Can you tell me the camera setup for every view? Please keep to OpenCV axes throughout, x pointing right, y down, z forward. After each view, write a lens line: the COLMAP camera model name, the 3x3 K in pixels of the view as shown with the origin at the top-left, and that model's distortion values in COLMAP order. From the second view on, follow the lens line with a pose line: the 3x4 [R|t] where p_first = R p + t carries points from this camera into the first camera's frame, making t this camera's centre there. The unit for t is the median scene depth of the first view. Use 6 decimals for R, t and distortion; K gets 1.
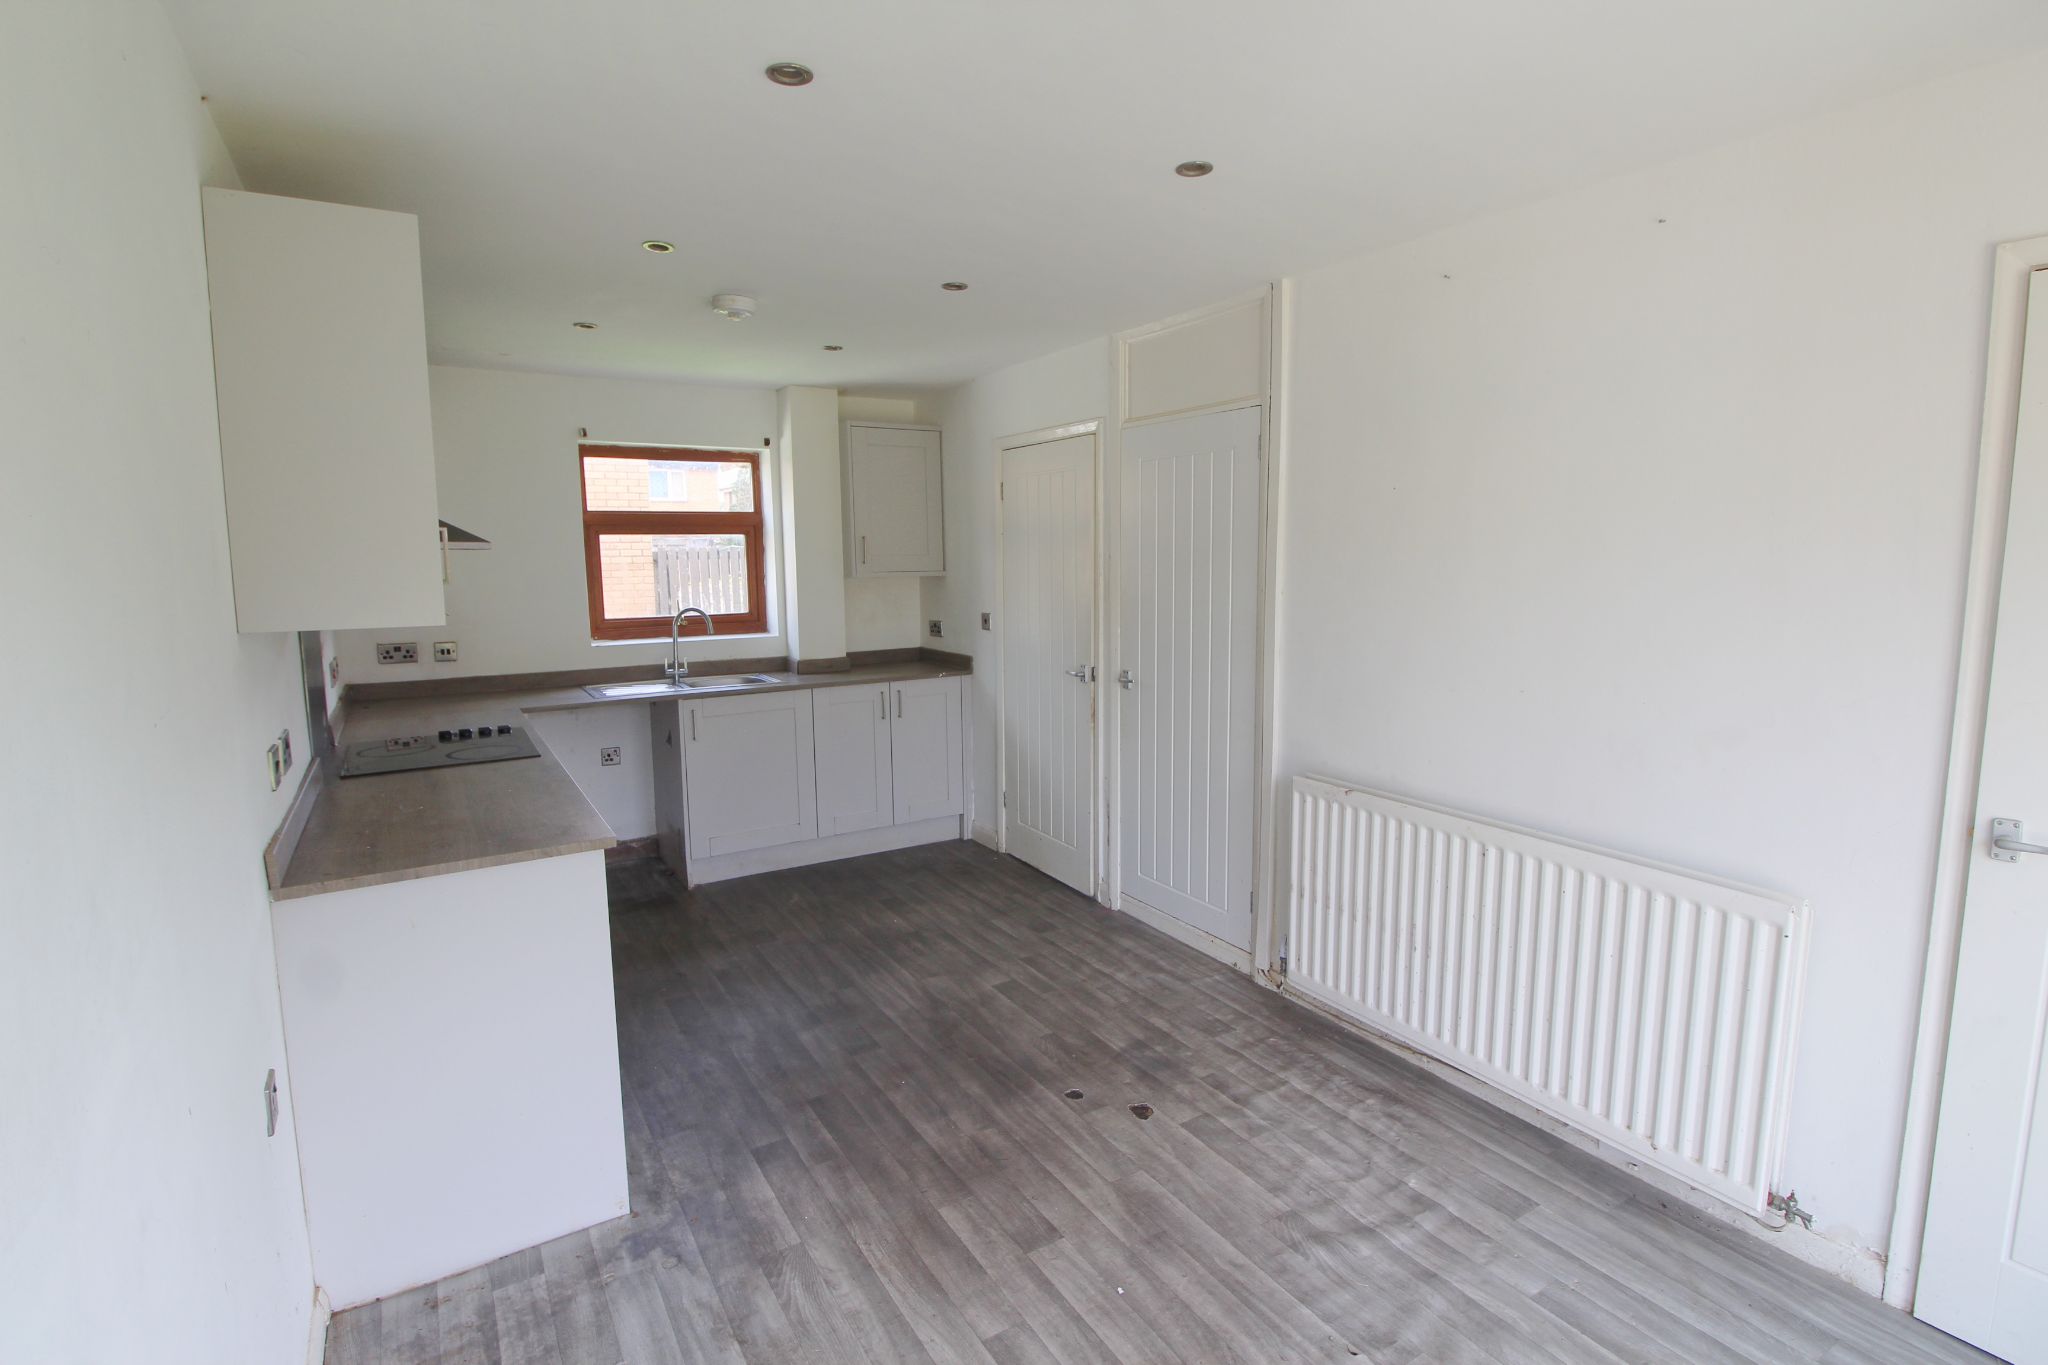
lens RADIAL K [[989.2, 0, 1029.7], [0, 989.2, 683.0], [0, 0, 1]] dist [0.004436, 0.000005]
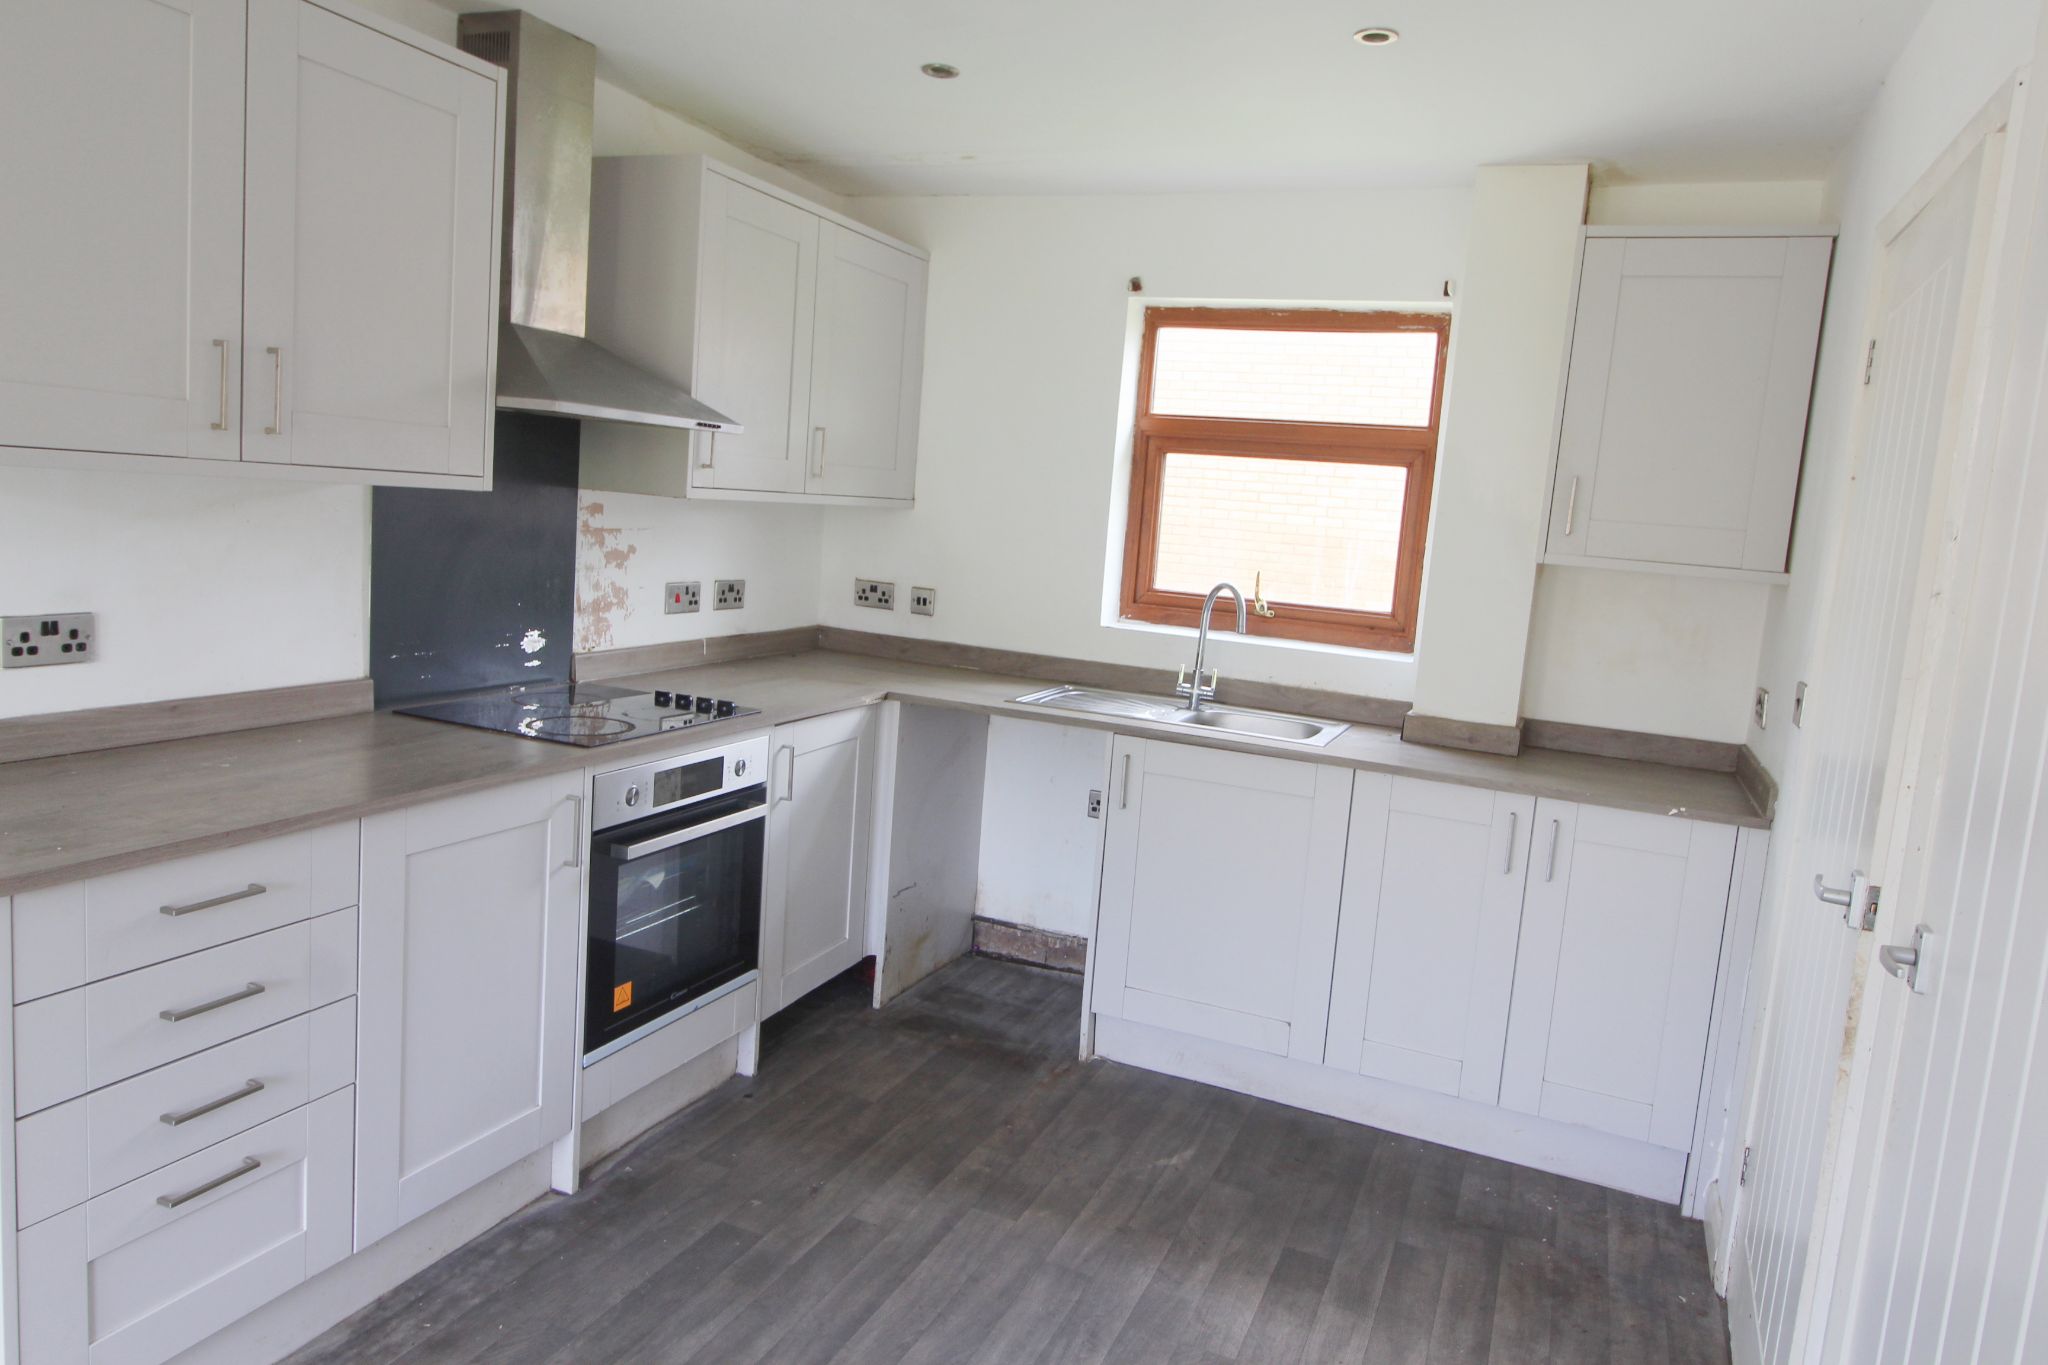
lens RADIAL K [[1318.2, 0, 1024.2], [0, 1318.2, 670.6], [0, 0, 1]] dist [0.004554, 0.000130]
pose [[0.563745, 0.160749, -0.810155, 0.227448], [-0.193409, 0.979299, 0.059727, -0.053307], [0.802985, 0.123020, 0.583165, 0.509698]]
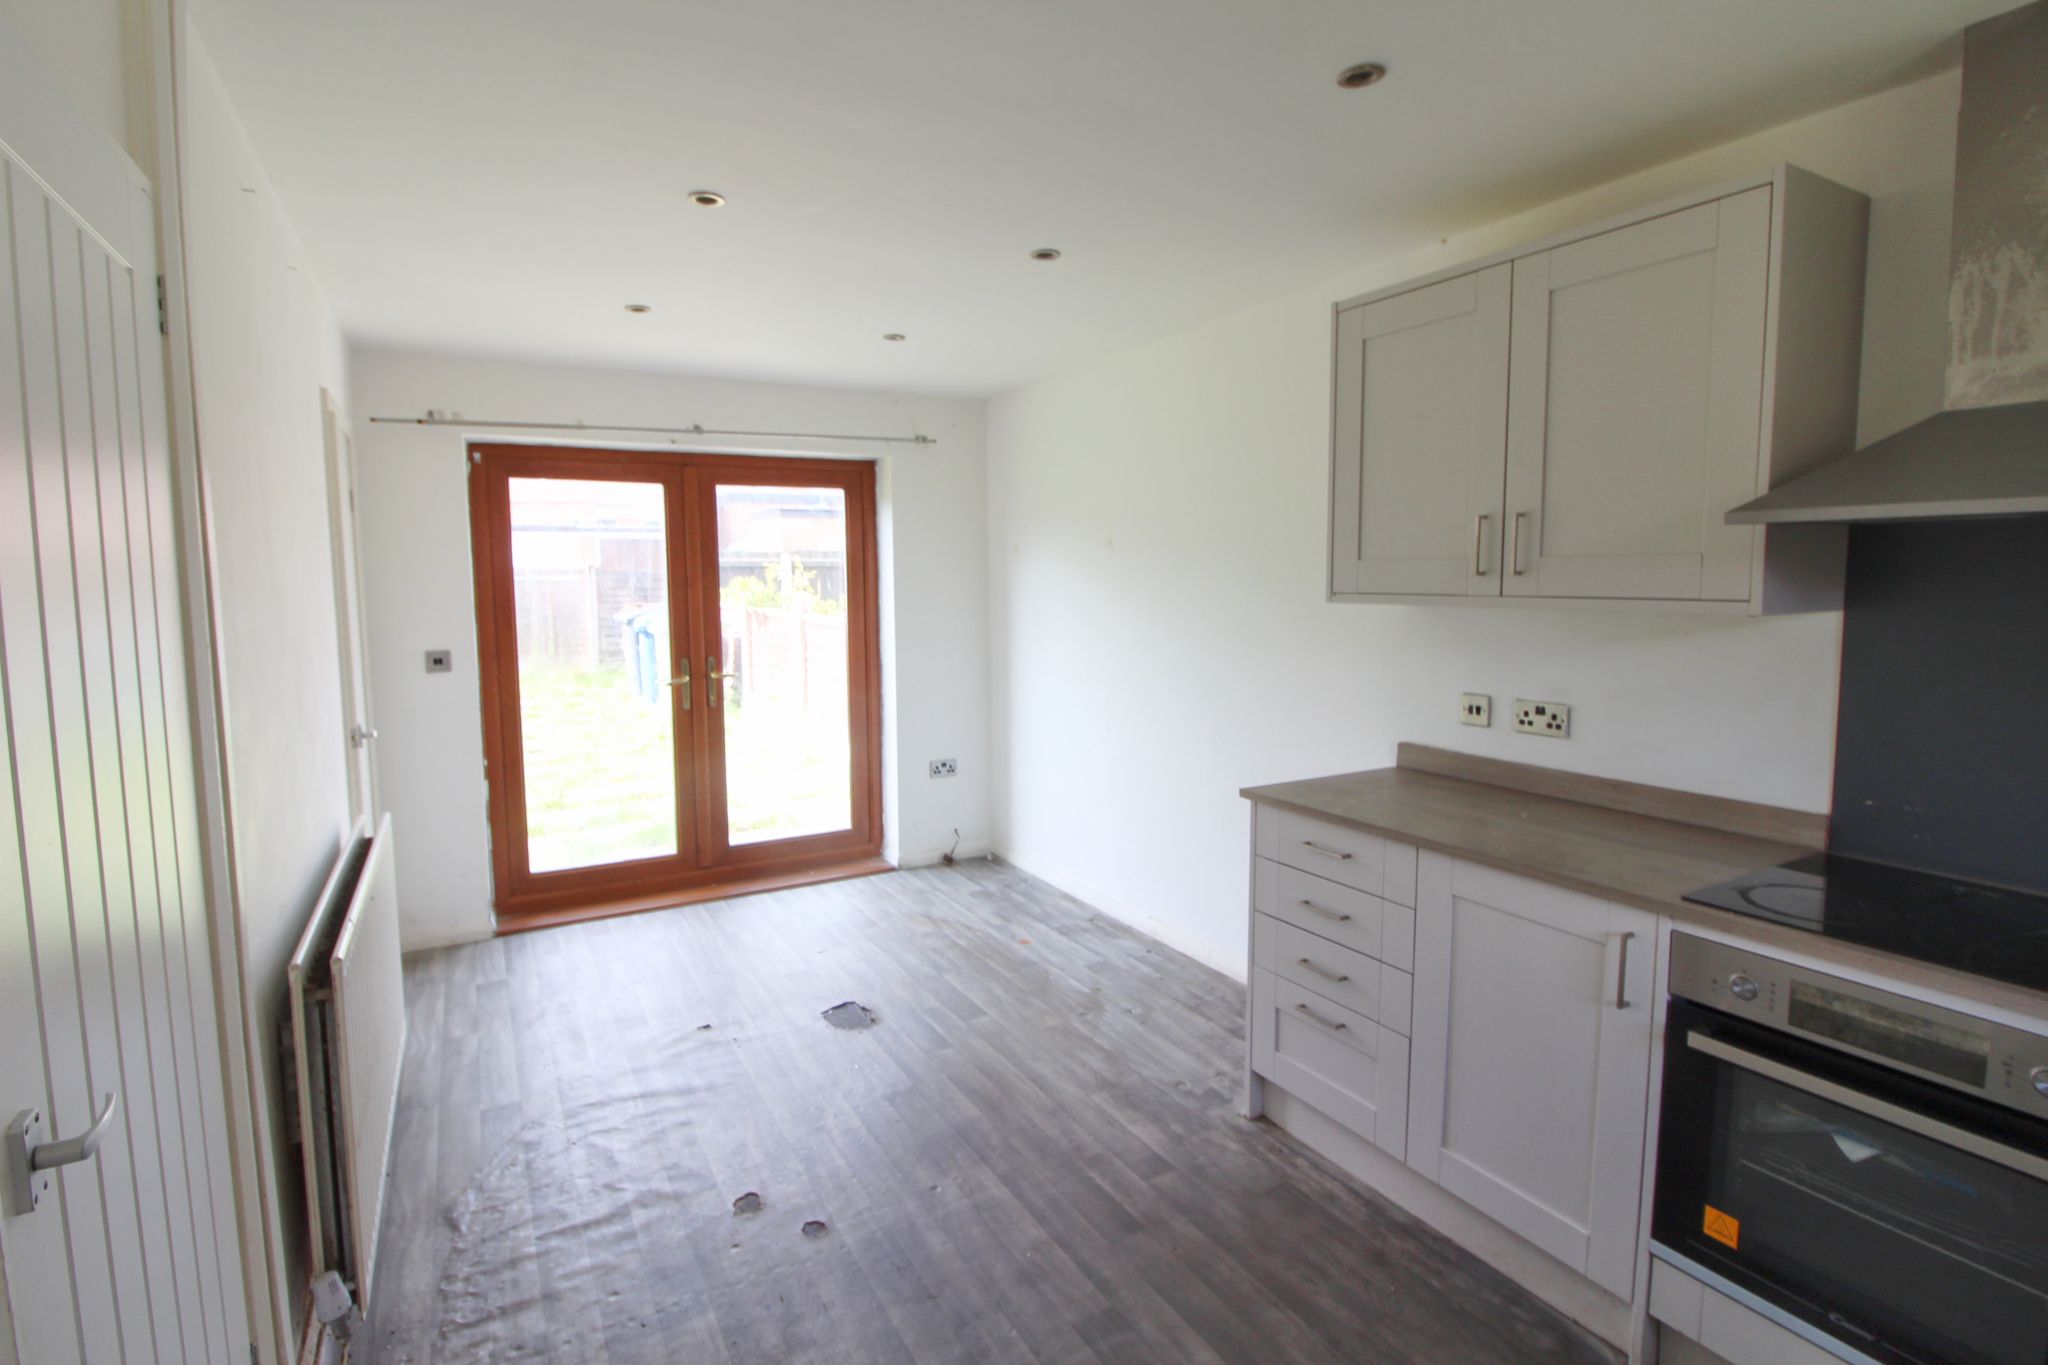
lens RADIAL K [[989.2, 0, 1021.6], [0, 989.2, 681.7], [0, 0, 1]] dist [0.004436, 0.000005]
pose [[-0.998741, 0.015591, 0.047671, -0.107680], [0.026601, 0.970422, 0.239943, -0.129636], [-0.042520, 0.240909, -0.969616, 1.062505]]
